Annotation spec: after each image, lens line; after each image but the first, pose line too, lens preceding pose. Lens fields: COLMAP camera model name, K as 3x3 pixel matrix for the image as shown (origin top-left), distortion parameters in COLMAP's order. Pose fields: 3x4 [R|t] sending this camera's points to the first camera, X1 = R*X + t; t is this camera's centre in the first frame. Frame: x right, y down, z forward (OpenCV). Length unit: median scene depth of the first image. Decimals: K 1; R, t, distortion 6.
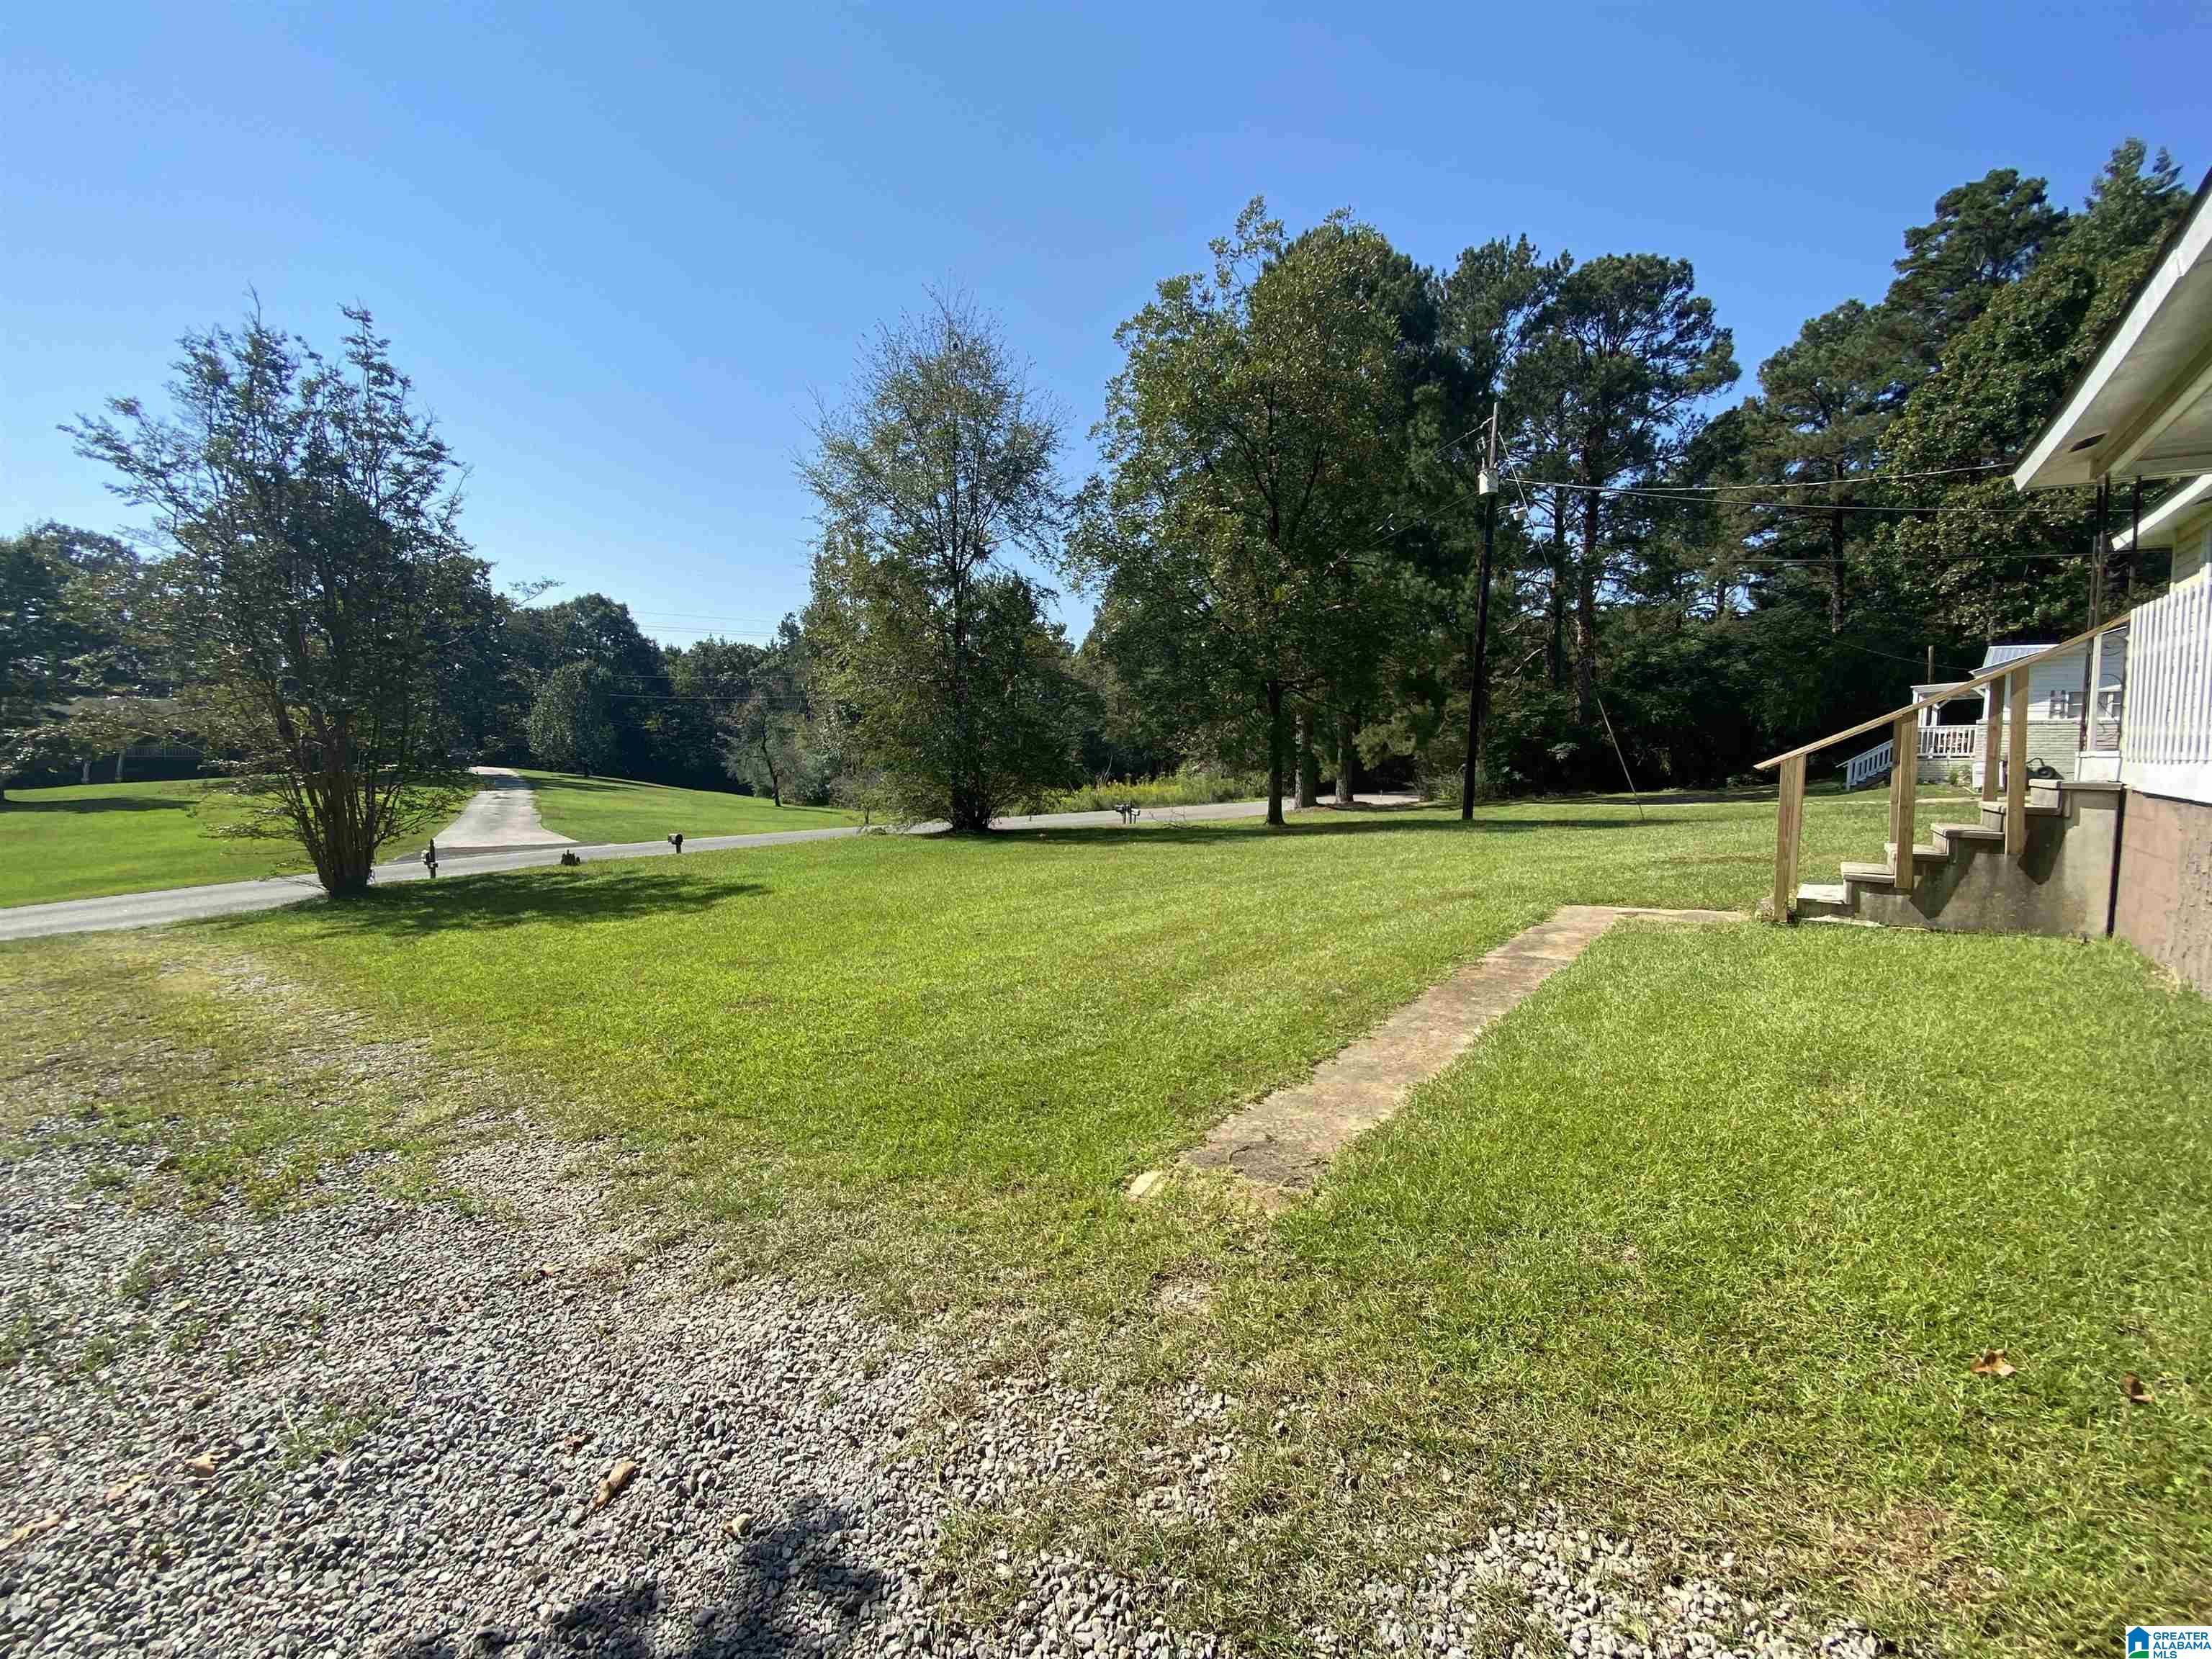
lens RADIAL K [[893.3, 0, 1097.3], [0, 893.3, 834.3], [0, 0, 1]] dist [0.011377, -0.017737]
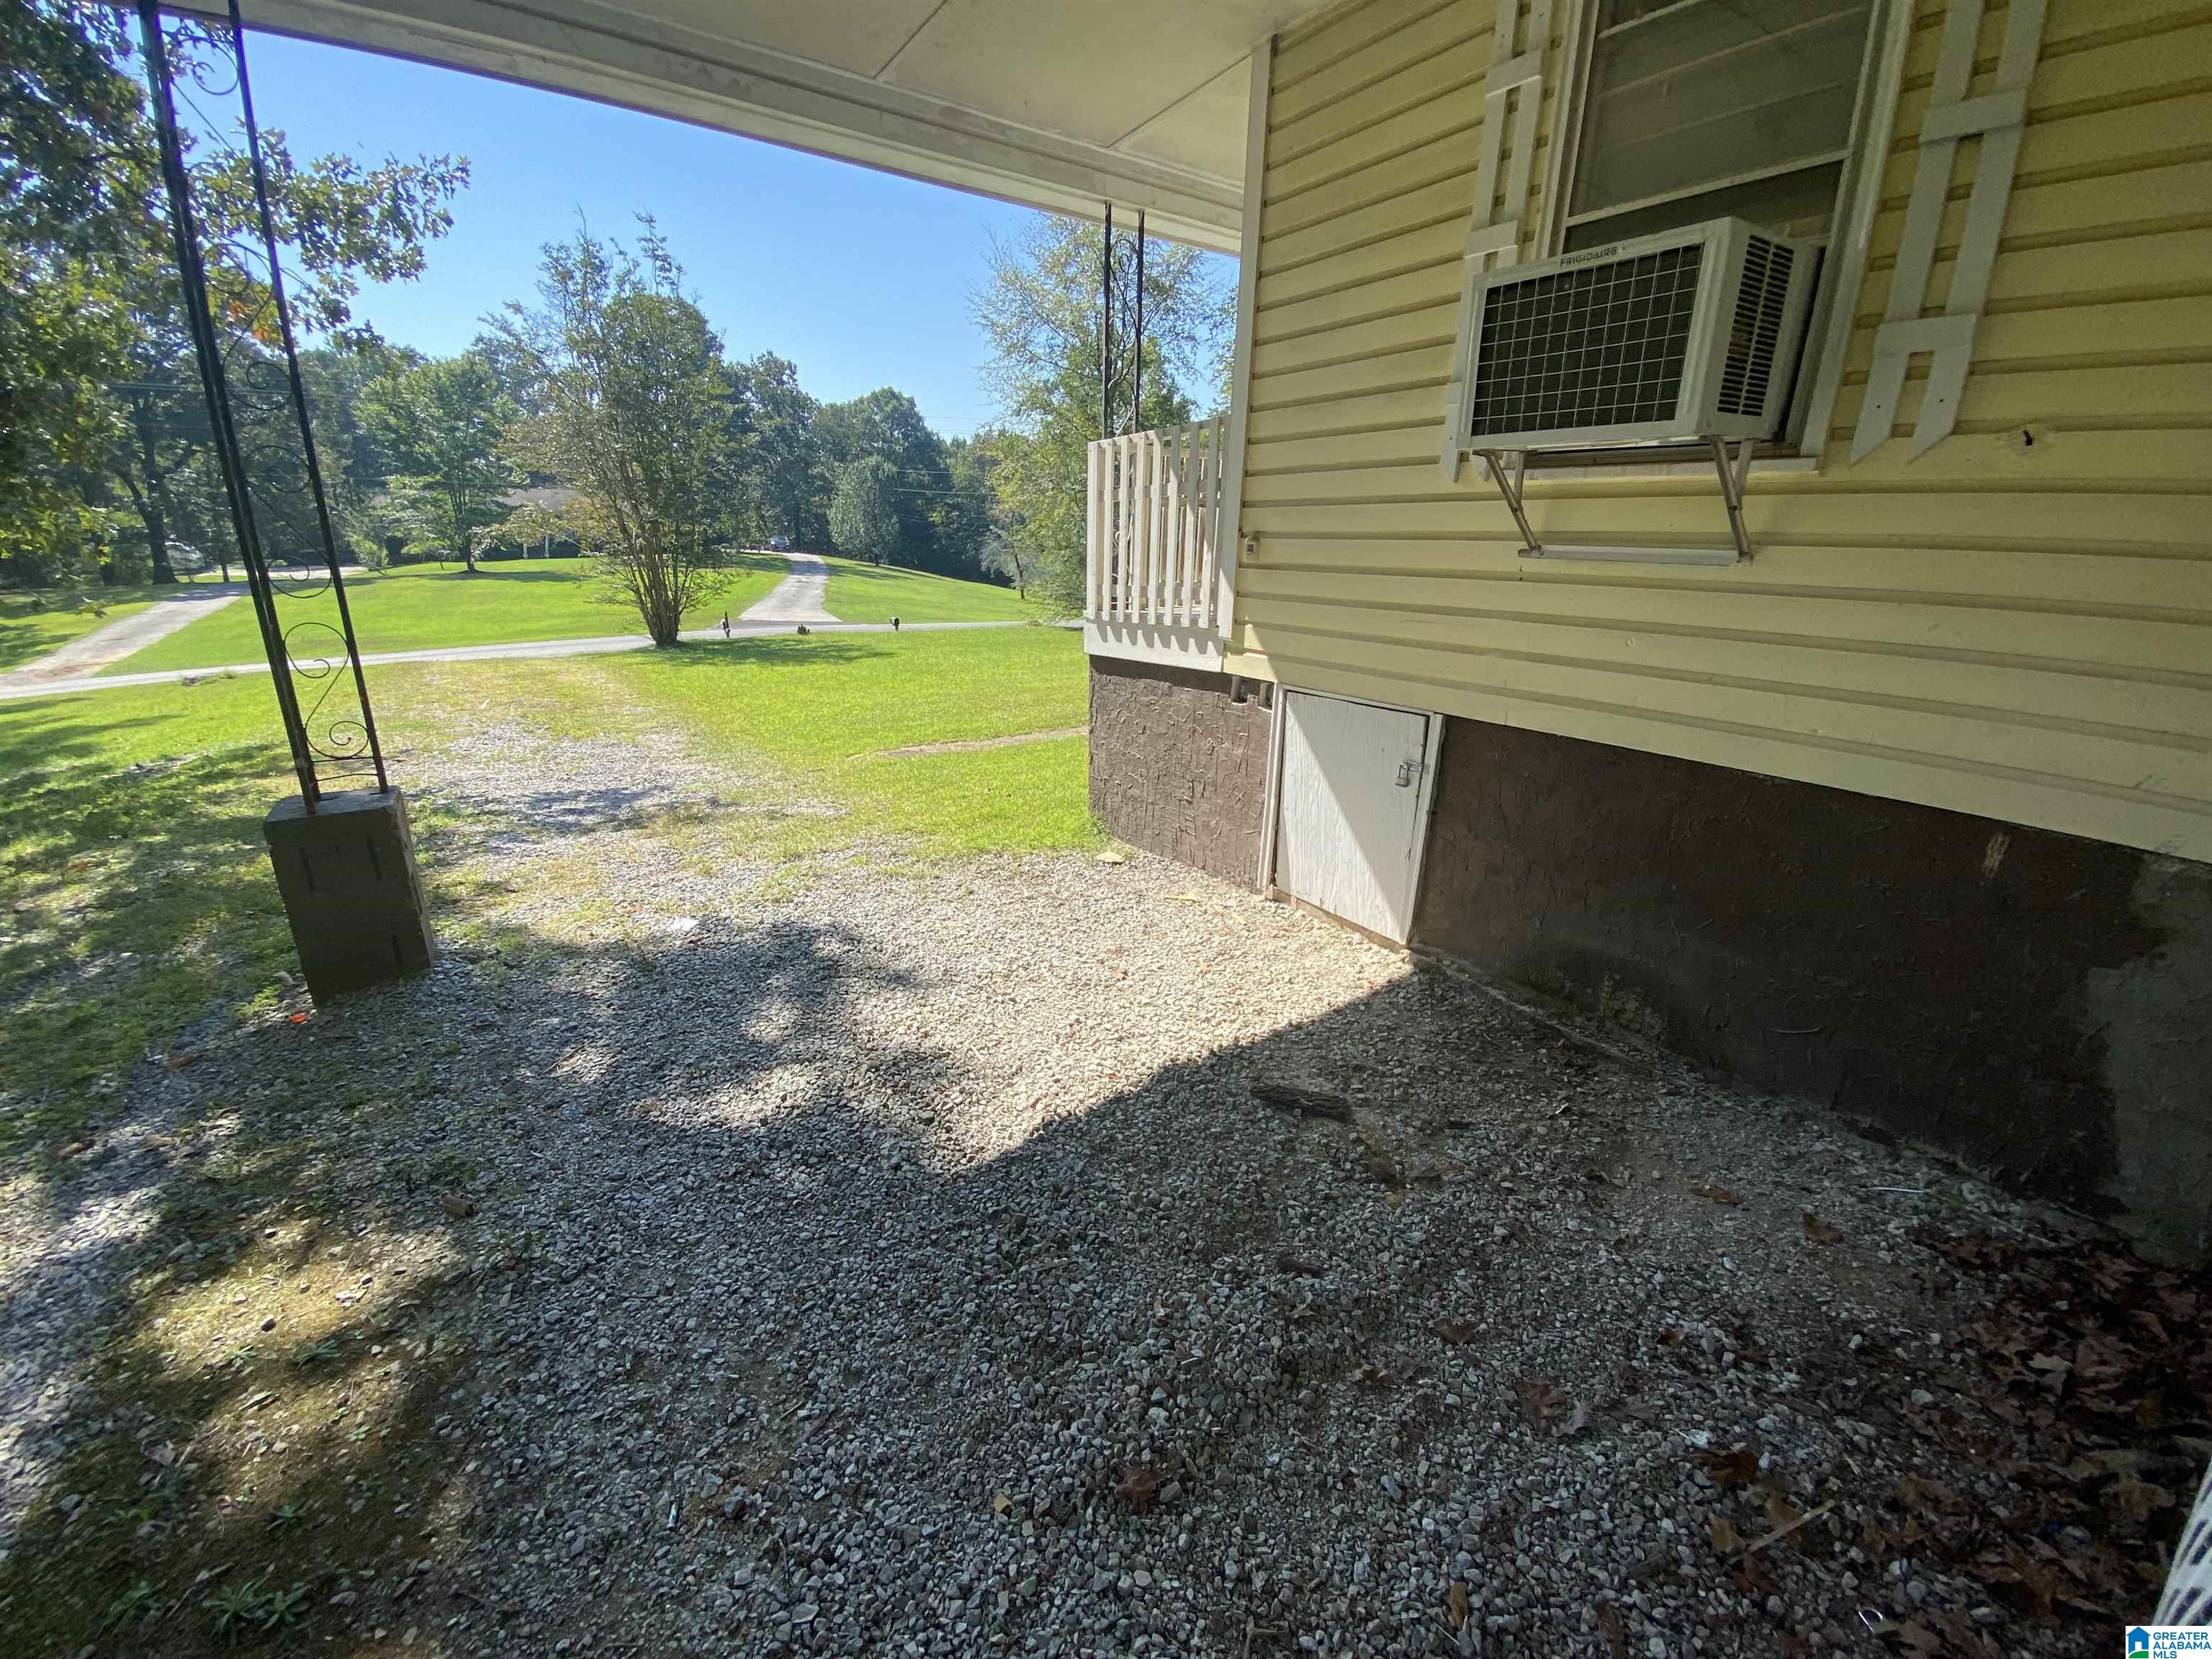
lens RADIAL K [[915.5, 0, 1099.2], [0, 915.5, 831.1], [0, 0, 1]] dist [0.024850, -0.022393]
pose [[0.949188, 0.110796, -0.294560, 0.439757], [-0.046771, 0.975247, 0.216115, 0.002985], [0.311214, -0.191357, 0.930875, -0.360598]]
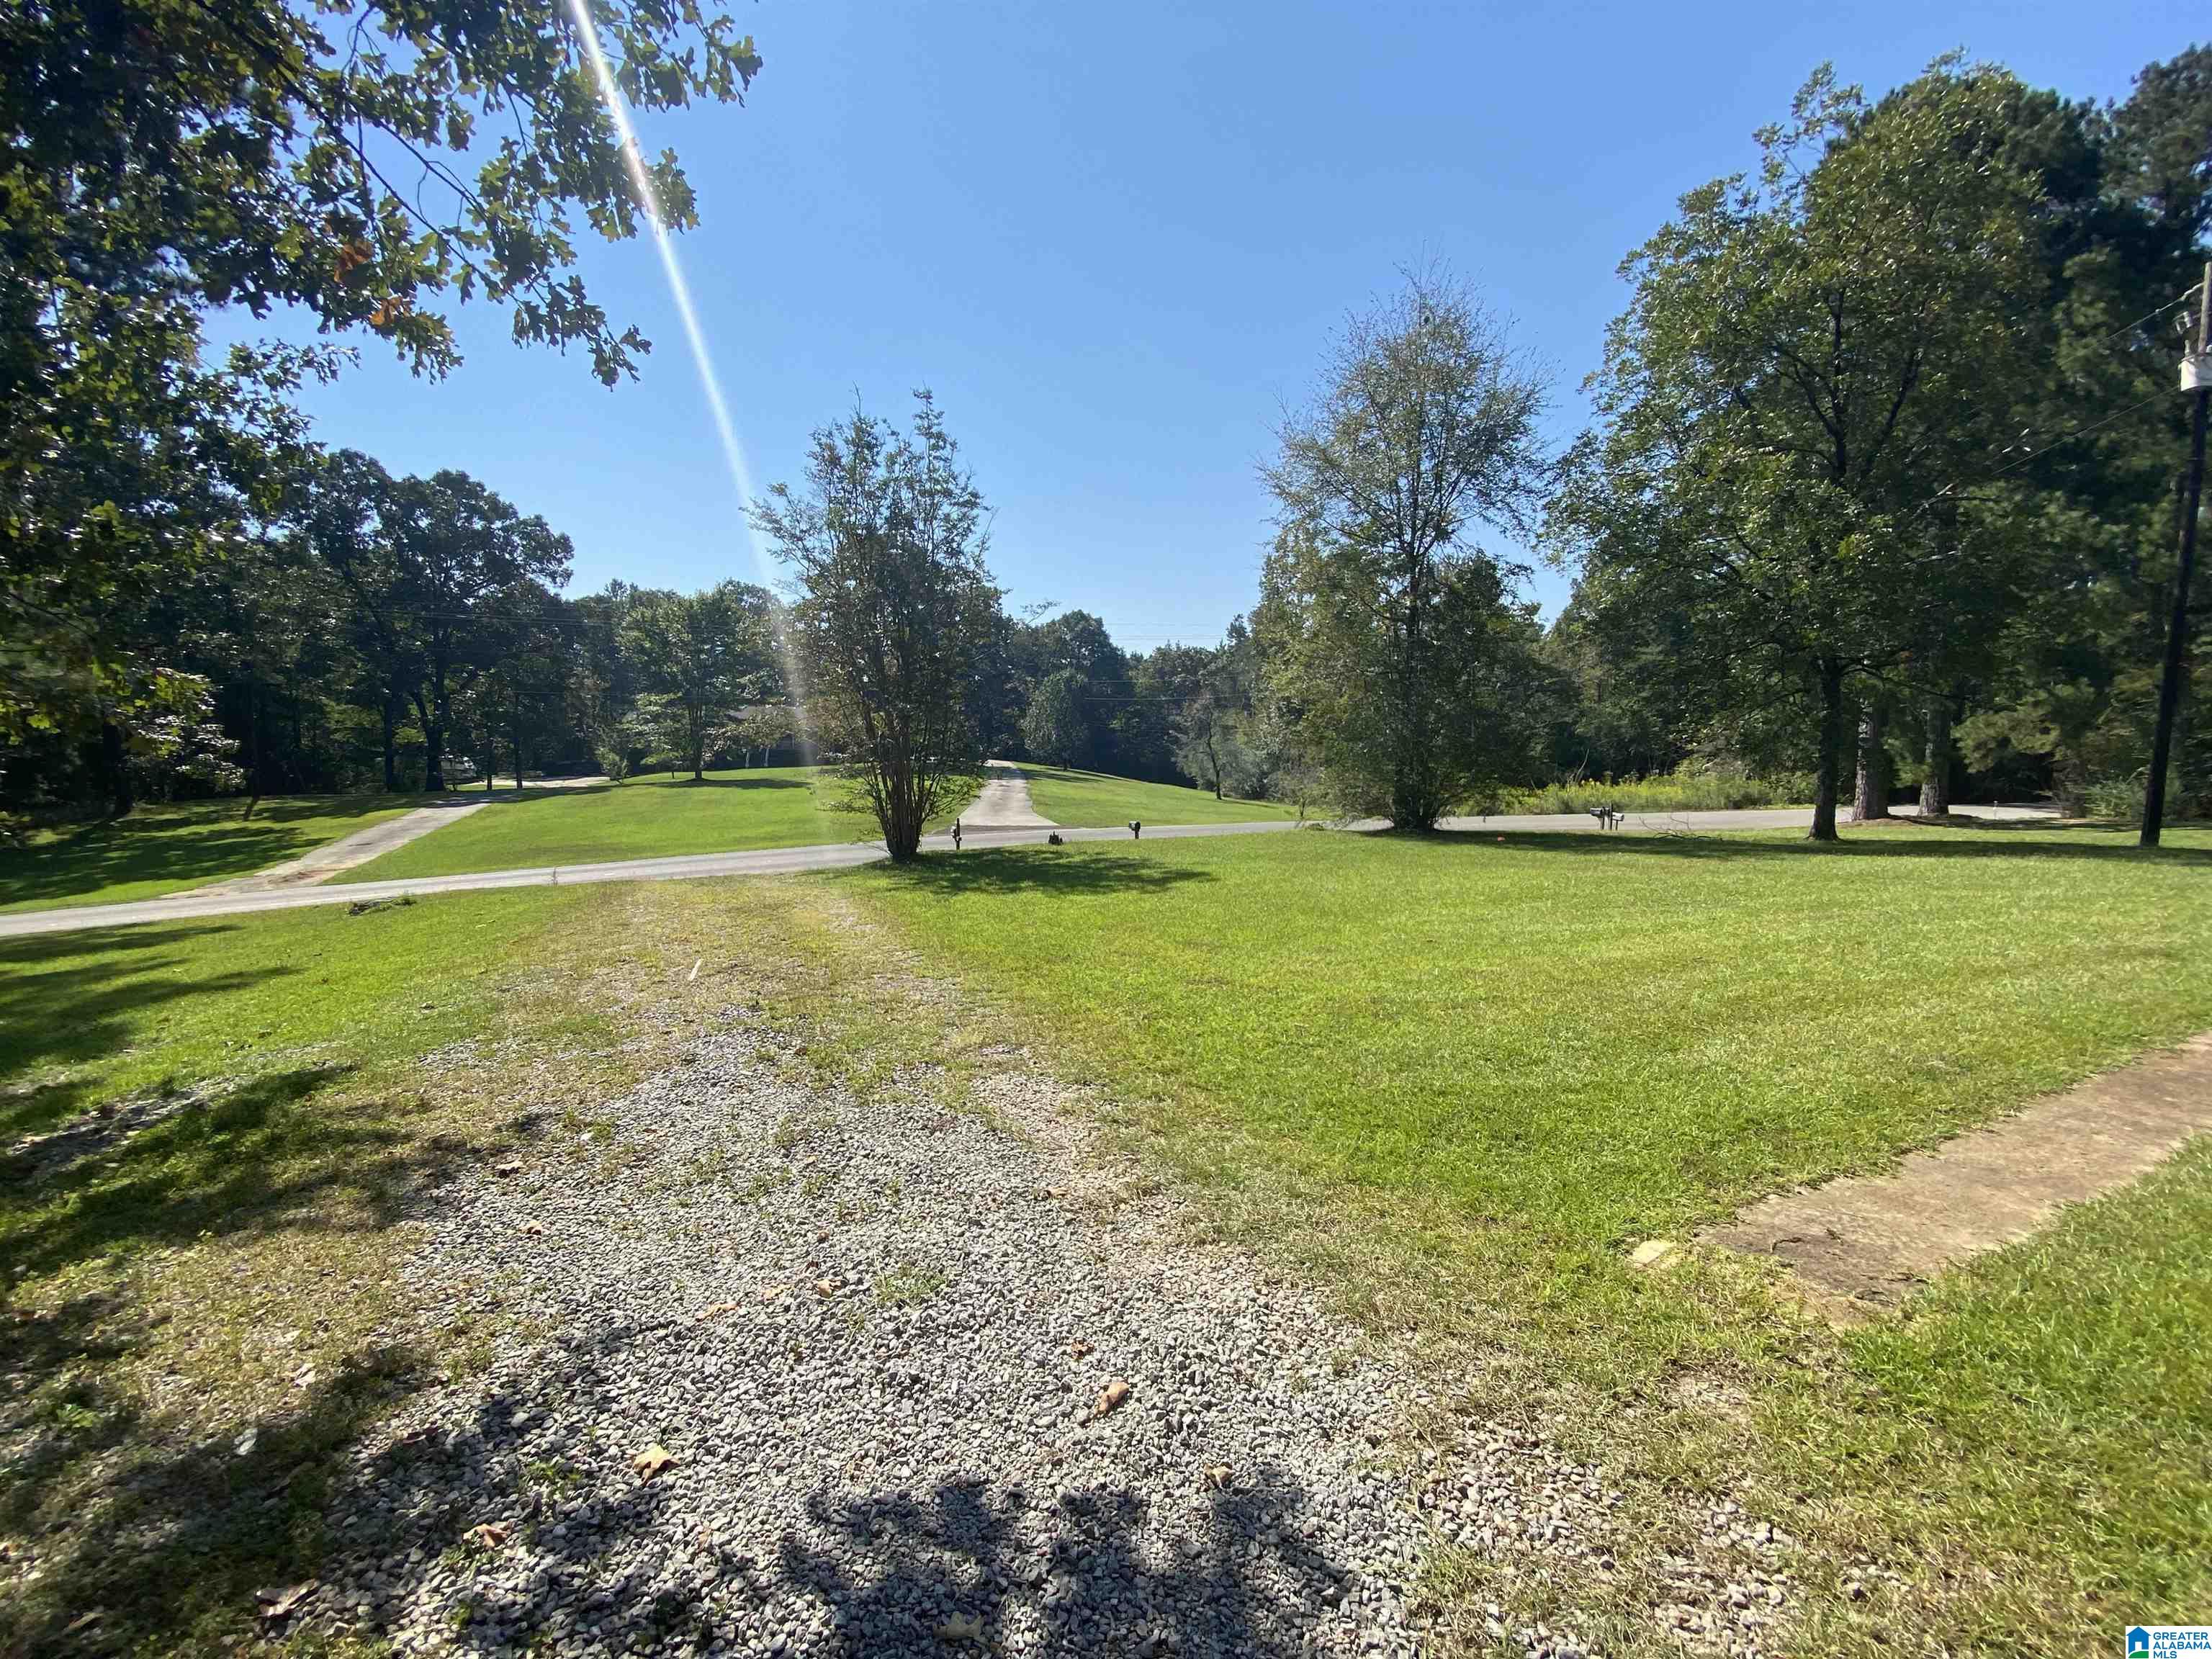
lens RADIAL K [[893.3, 0, 1097.3], [0, 893.3, 834.3], [0, 0, 1]] dist [0.011377, -0.017737]
pose [[0.887153, 0.046392, -0.459137, -0.012268], [-0.043760, 0.998908, 0.016377, -0.000178], [0.459395, 0.005563, 0.888215, -0.003076]]
